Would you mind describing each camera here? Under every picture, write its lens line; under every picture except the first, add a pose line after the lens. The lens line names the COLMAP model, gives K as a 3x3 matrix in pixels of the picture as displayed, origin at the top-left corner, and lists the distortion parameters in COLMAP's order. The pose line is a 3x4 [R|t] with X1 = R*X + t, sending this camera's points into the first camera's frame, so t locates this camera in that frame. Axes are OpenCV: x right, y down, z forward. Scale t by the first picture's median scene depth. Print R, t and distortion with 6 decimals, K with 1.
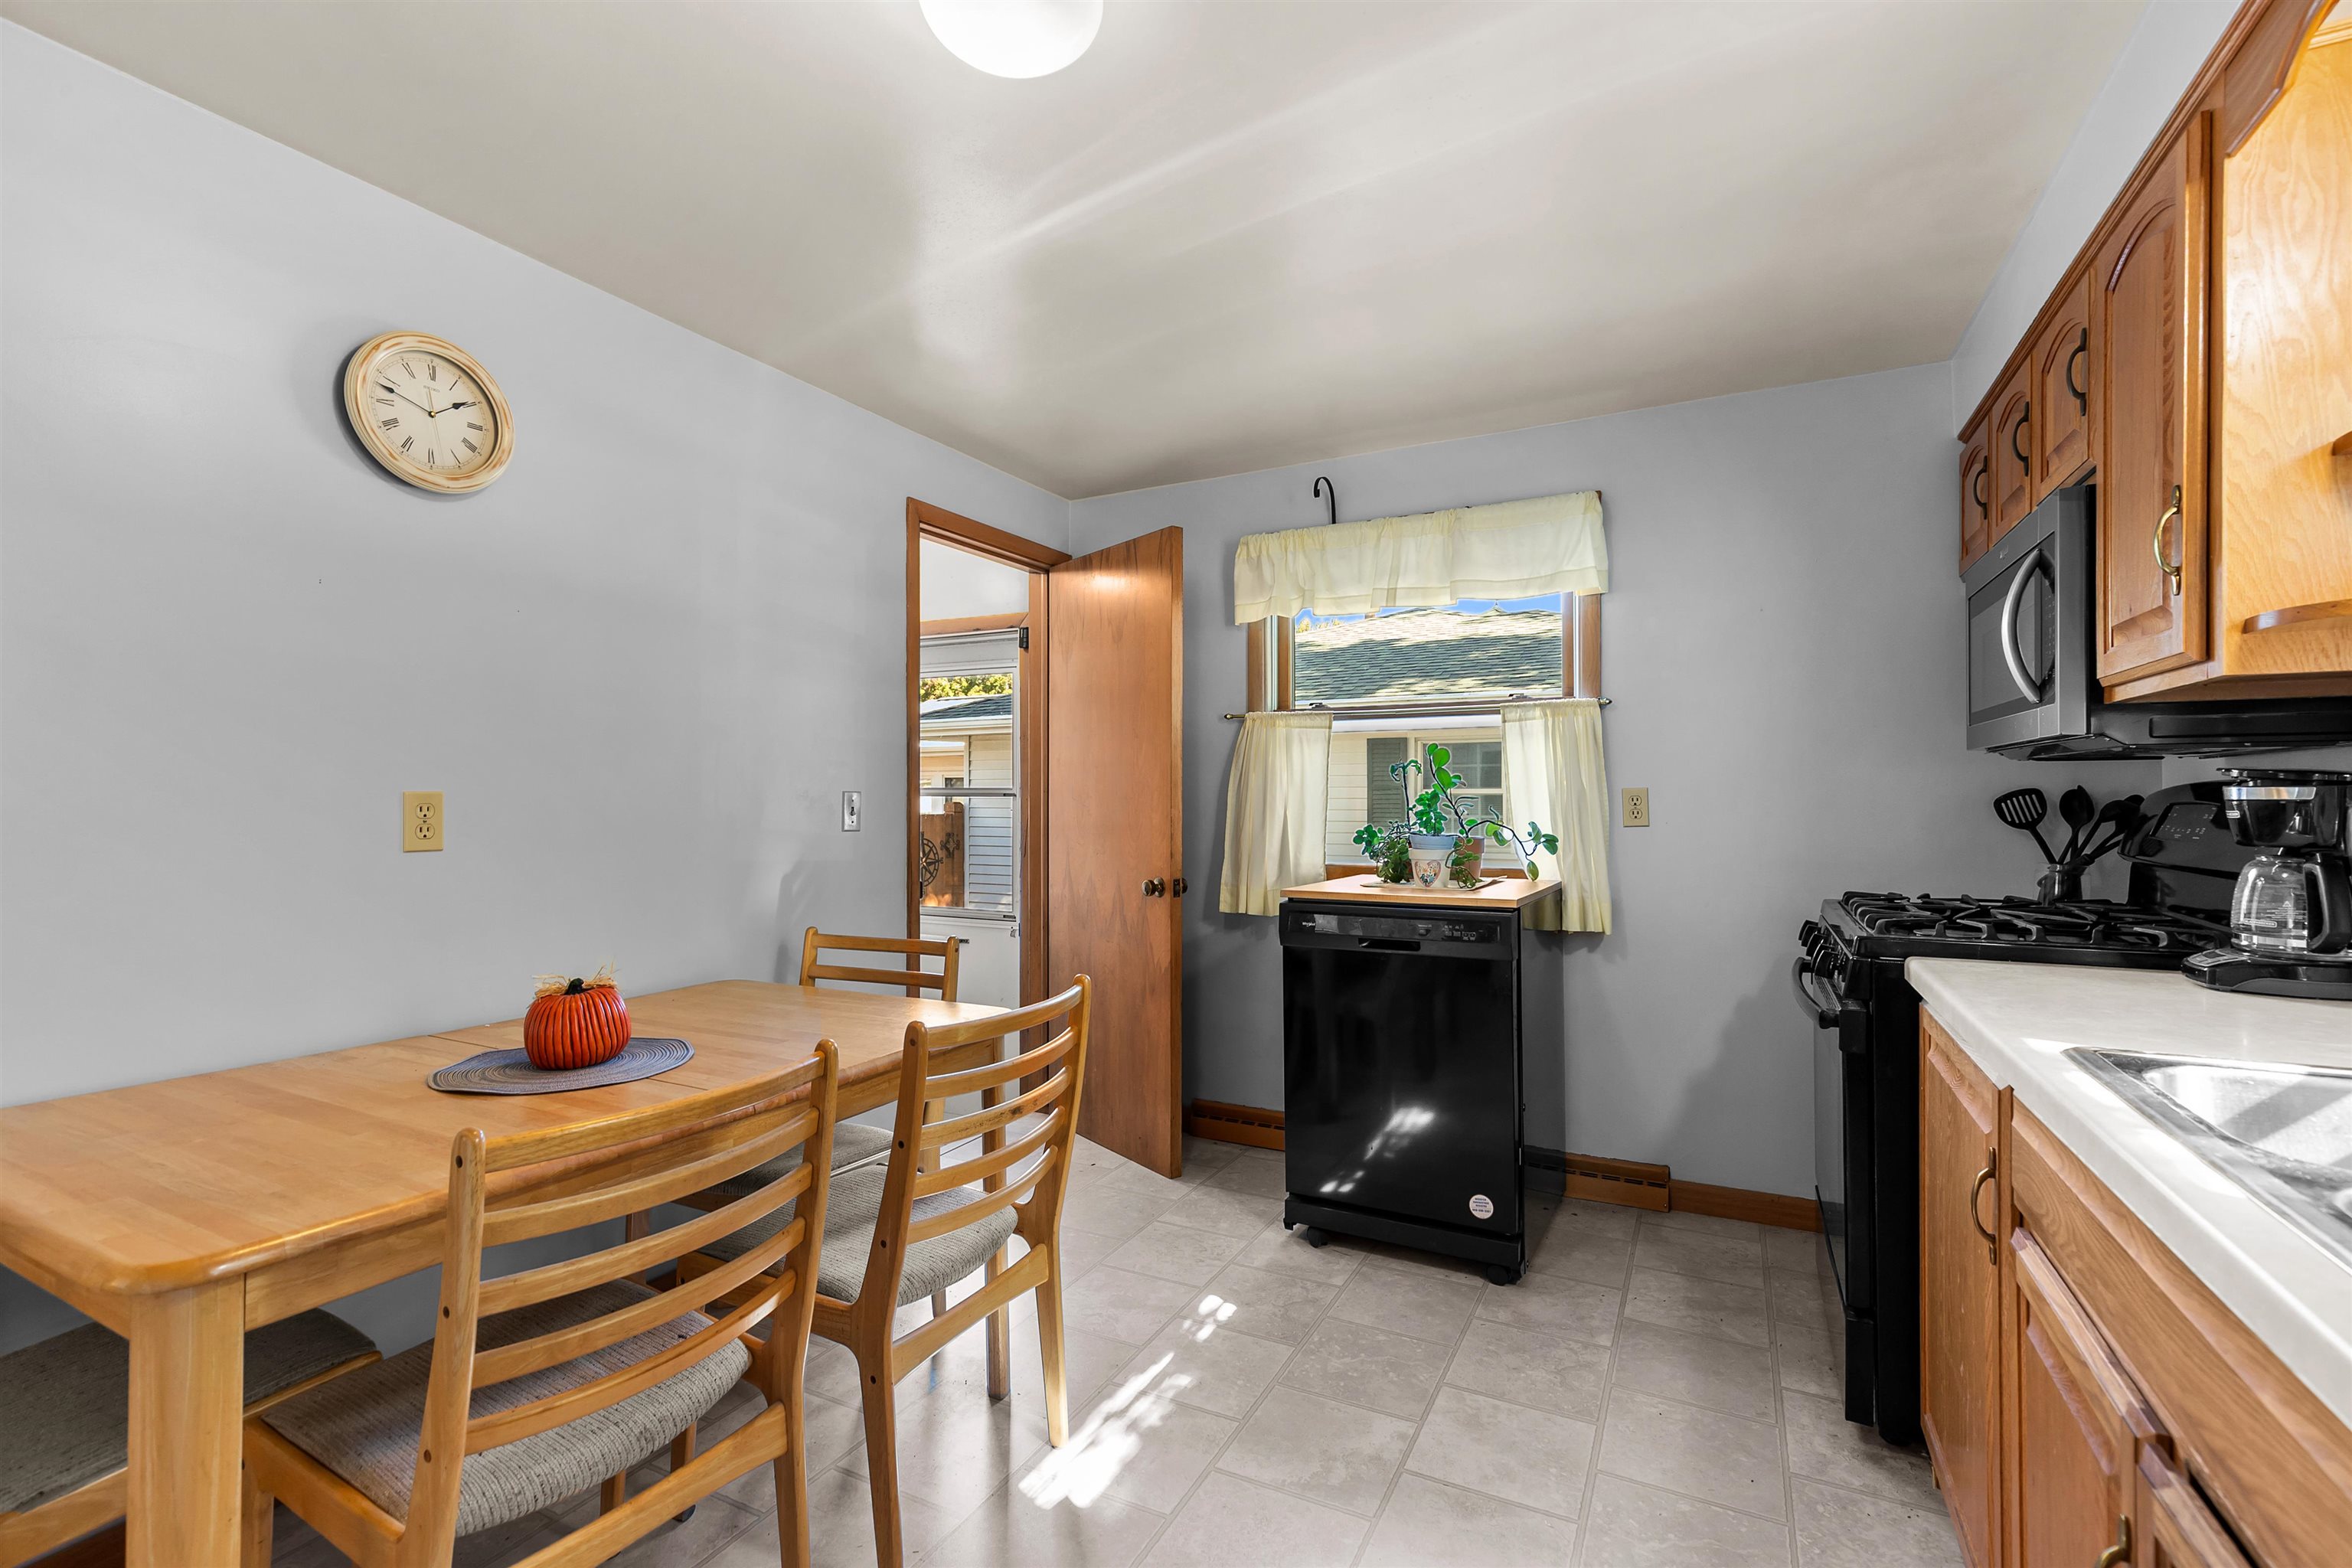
lens RADIAL K [[1057.8, 0, 1172.7], [0, 1057.8, 794.0], [0, 0, 1]] dist [0.009843, -0.001229]
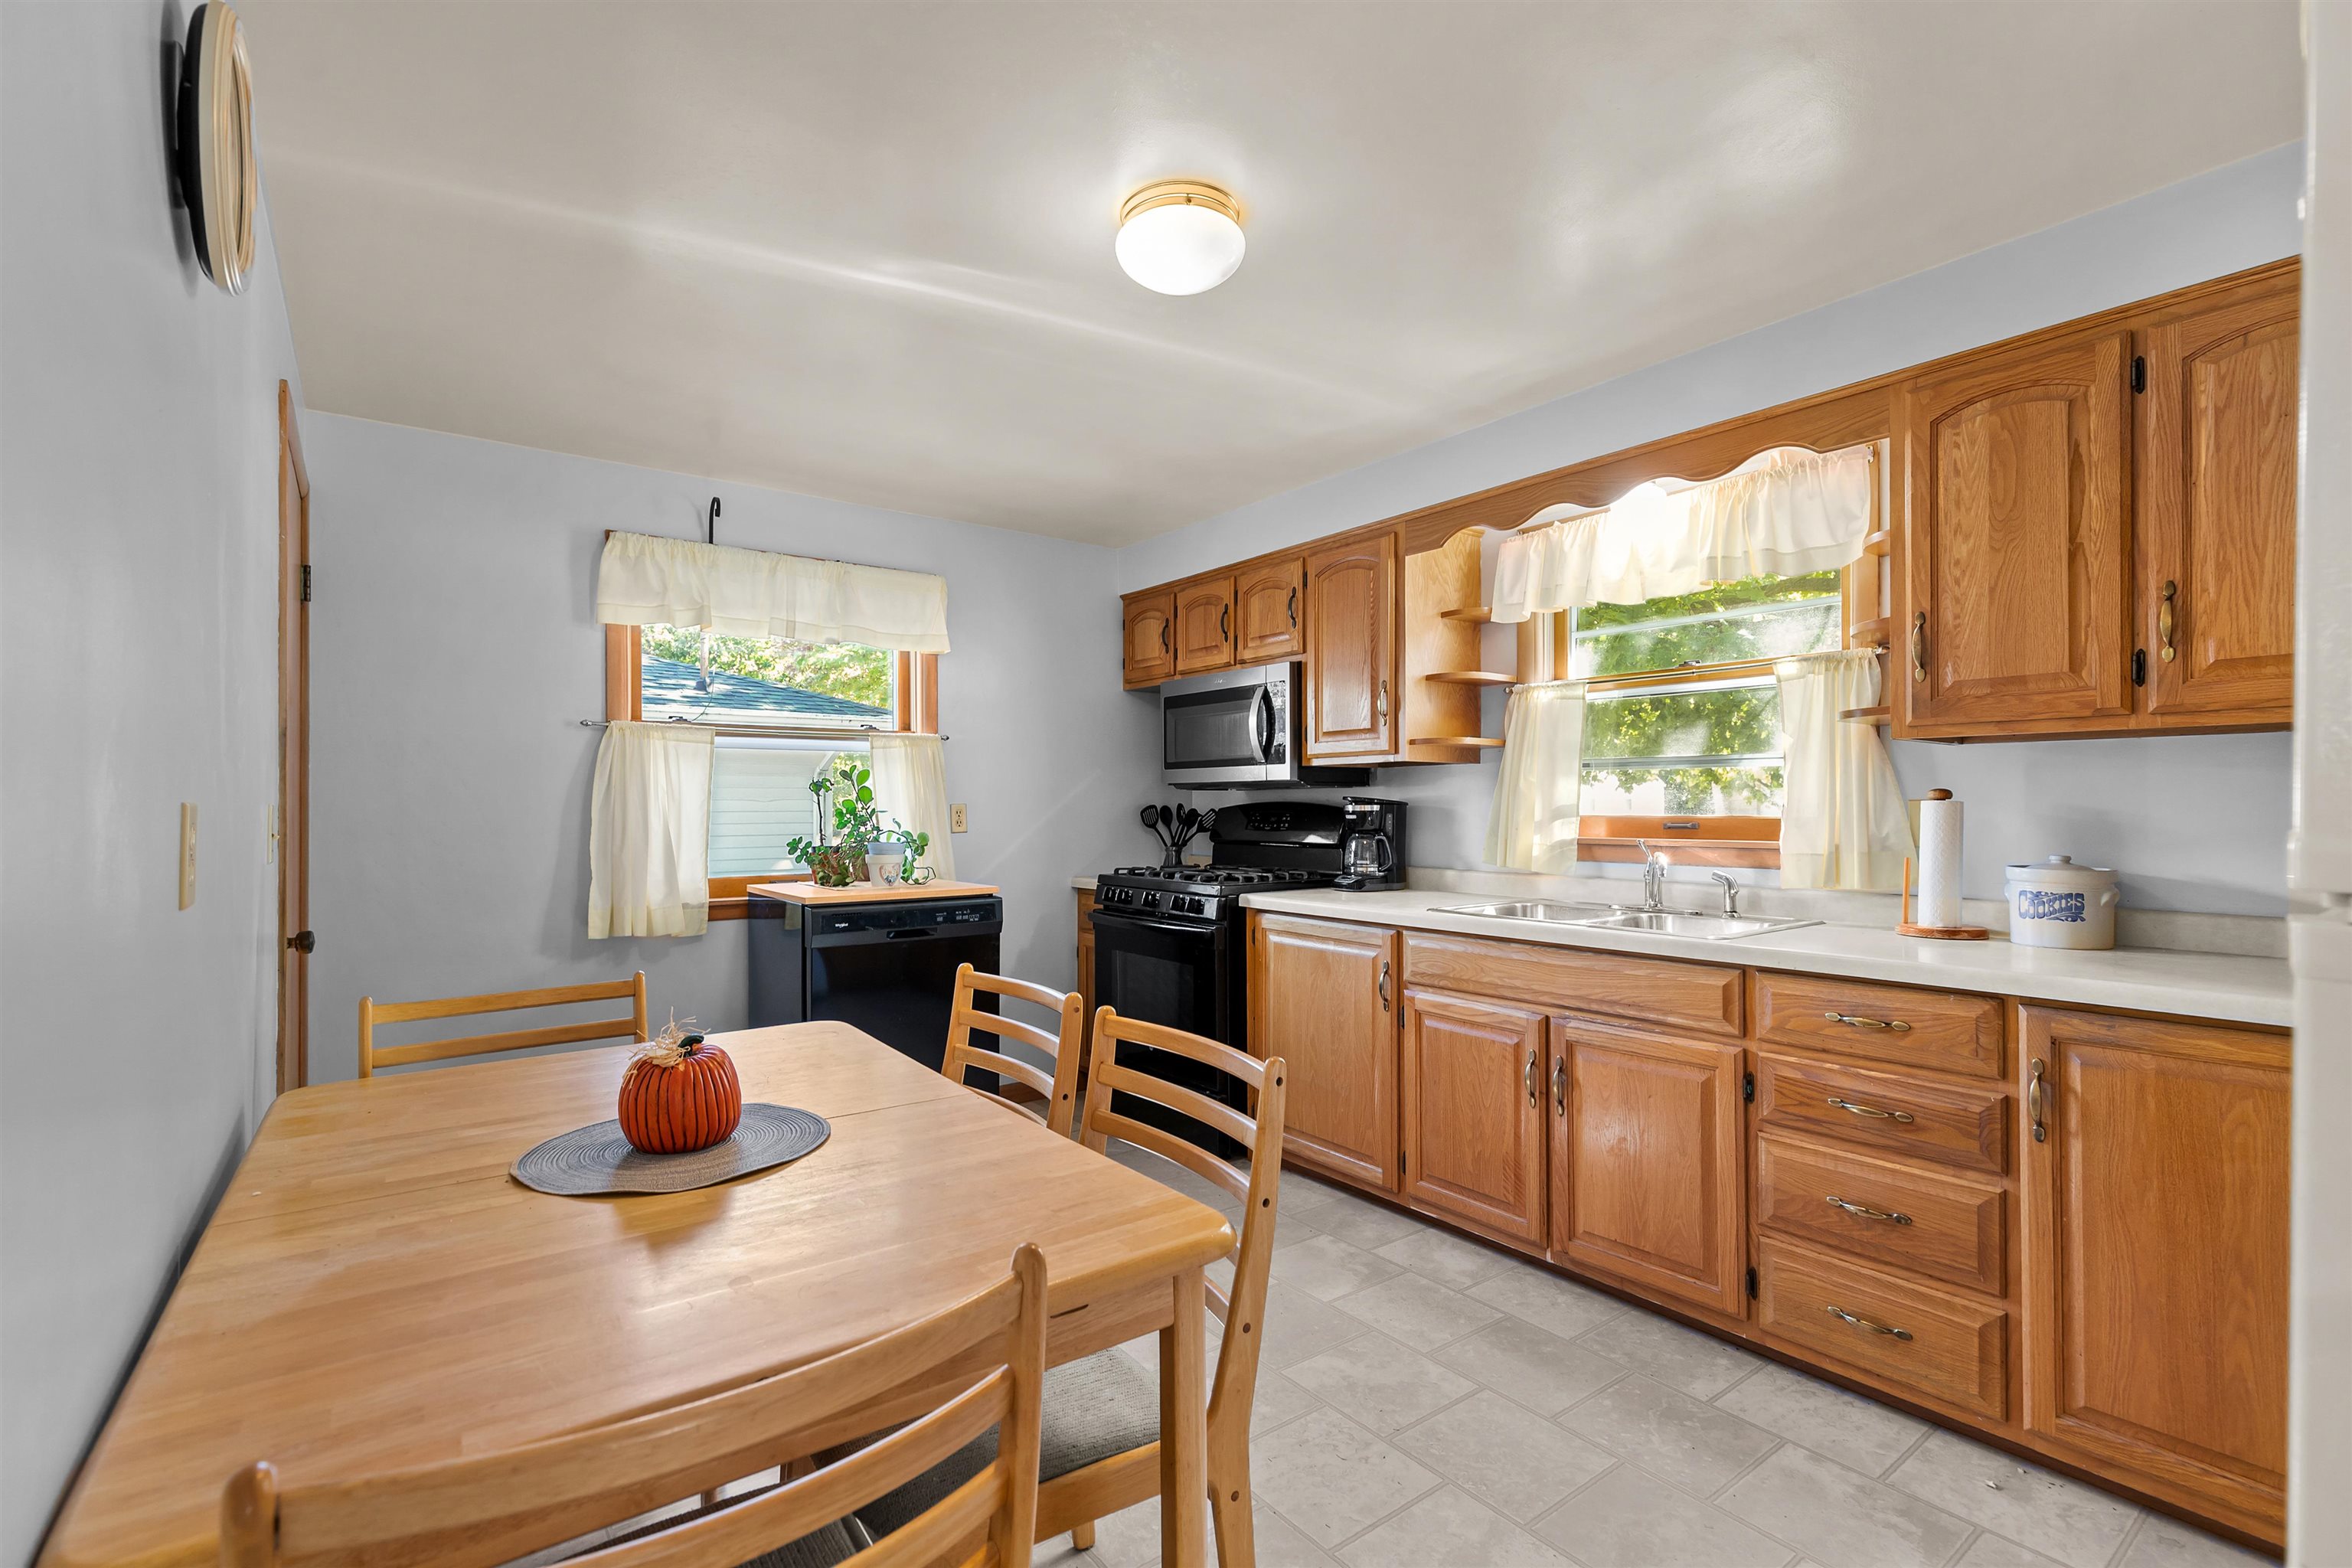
lens RADIAL K [[1057.8, 0, 1172.7], [0, 1057.8, 794.0], [0, 0, 1]] dist [0.009843, -0.001229]
pose [[0.428558, 0.011805, 0.903437, -0.737474], [0.000283, 0.999913, -0.013200, -0.000166], [-0.903514, 0.005913, 0.428518, 0.210533]]
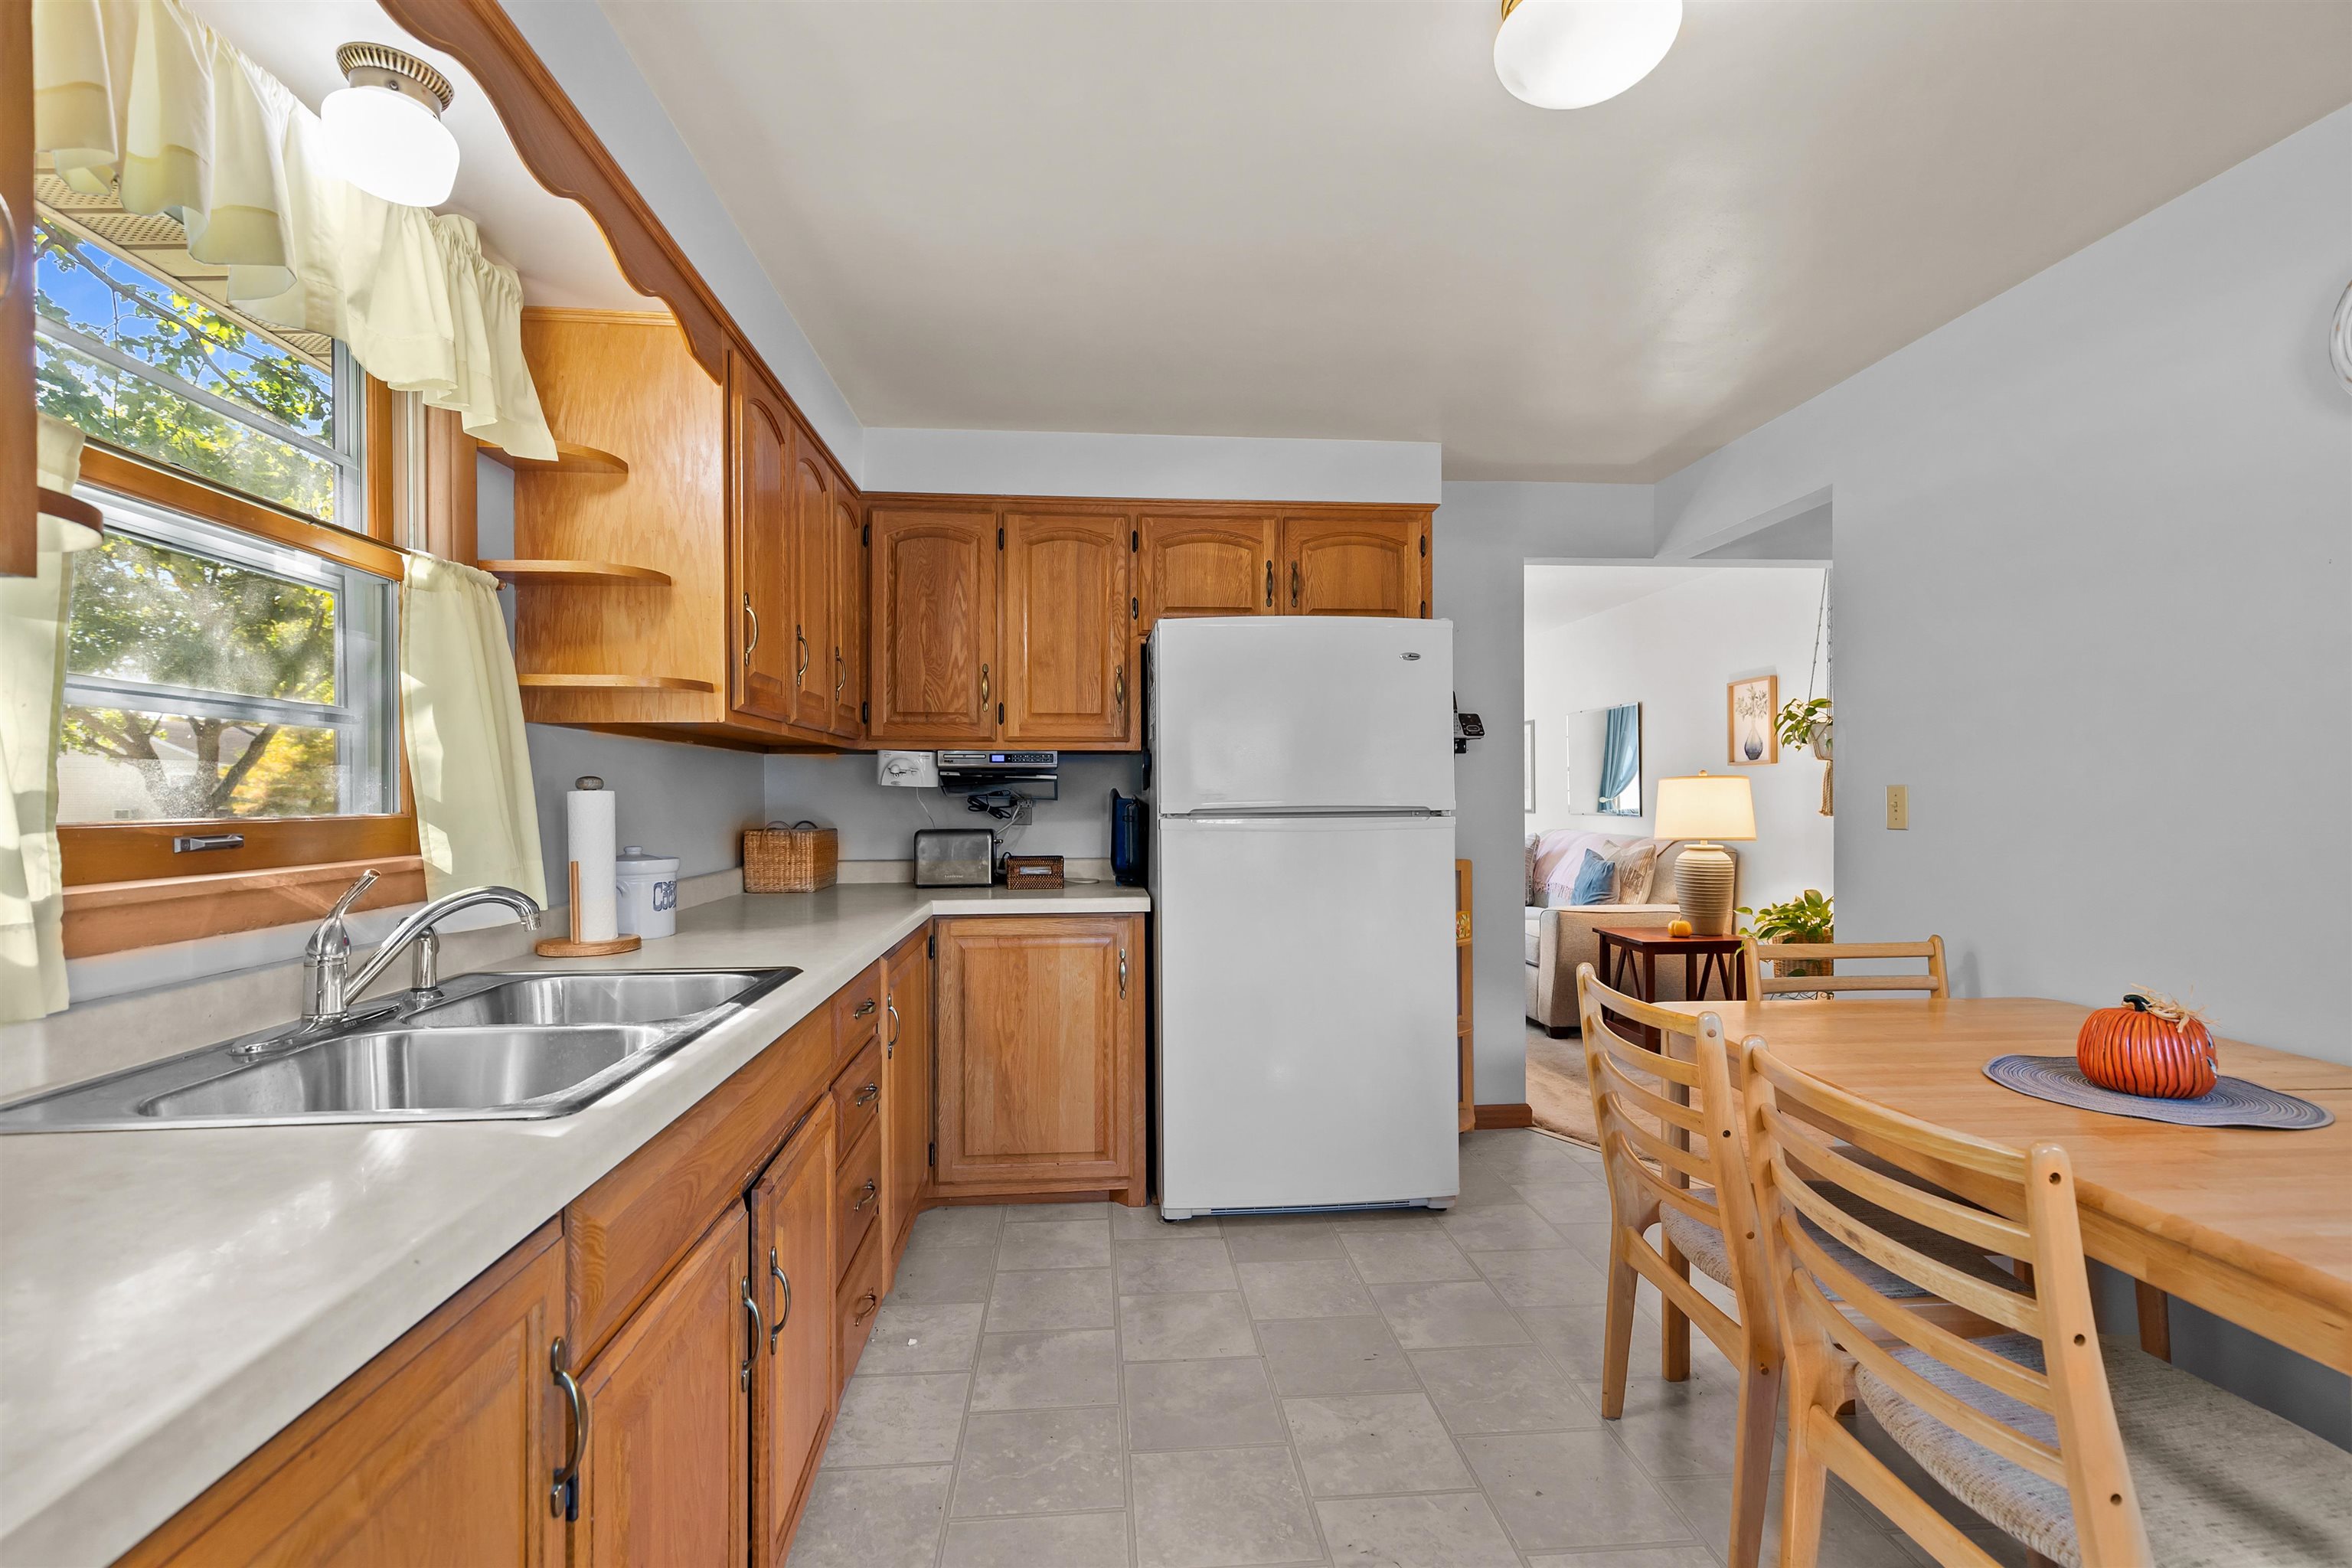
lens RADIAL K [[1053.5, 0, 1175.1], [0, 1053.5, 791.3], [0, 0, 1]] dist [0.009763, -0.004281]
pose [[-0.844657, 0.004515, -0.535289, 0.389005], [0.006909, 0.999973, -0.002466, -0.000891], [0.535263, -0.005781, -0.844666, 0.859836]]
